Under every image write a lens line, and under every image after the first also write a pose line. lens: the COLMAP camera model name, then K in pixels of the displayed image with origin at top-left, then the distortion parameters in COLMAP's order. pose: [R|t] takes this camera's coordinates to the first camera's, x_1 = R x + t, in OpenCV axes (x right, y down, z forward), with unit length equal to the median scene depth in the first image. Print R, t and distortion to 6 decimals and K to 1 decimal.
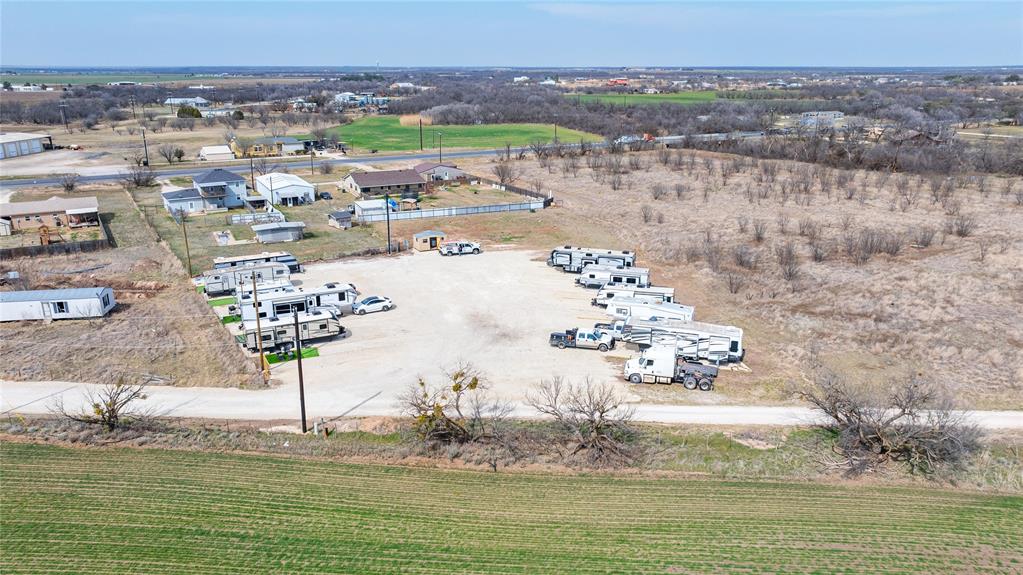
lens RADIAL K [[758.9, 0, 511.5], [0, 758.9, 287.5], [0, 0, 1]] dist [-0.068370, 0.088512]
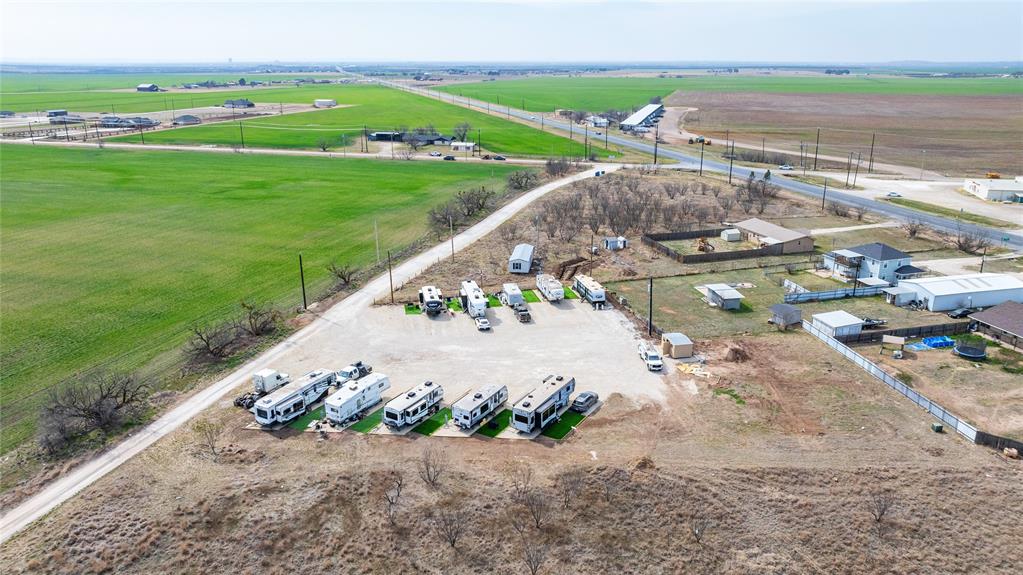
lens RADIAL K [[758.9, 0, 511.5], [0, 758.9, 287.5], [0, 0, 1]] dist [-0.068370, 0.088512]
pose [[-0.293405, 0.276860, -0.915020, 0.684157], [-0.259732, 0.898057, 0.355011, -0.347463], [0.920029, 0.341822, -0.191585, 0.818712]]
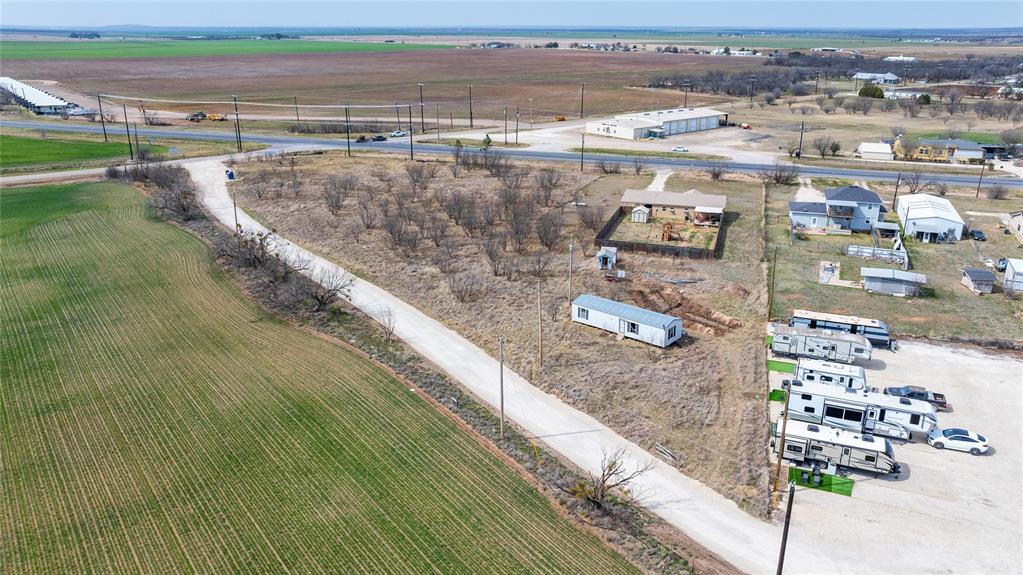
lens RADIAL K [[758.9, 0, 511.5], [0, 758.9, 287.5], [0, 0, 1]] dist [-0.068370, 0.088512]
pose [[0.665478, 0.244458, -0.705252, 0.006949], [-0.216987, 0.967402, 0.130576, -0.076035], [0.714182, 0.066135, 0.696829, 0.086464]]
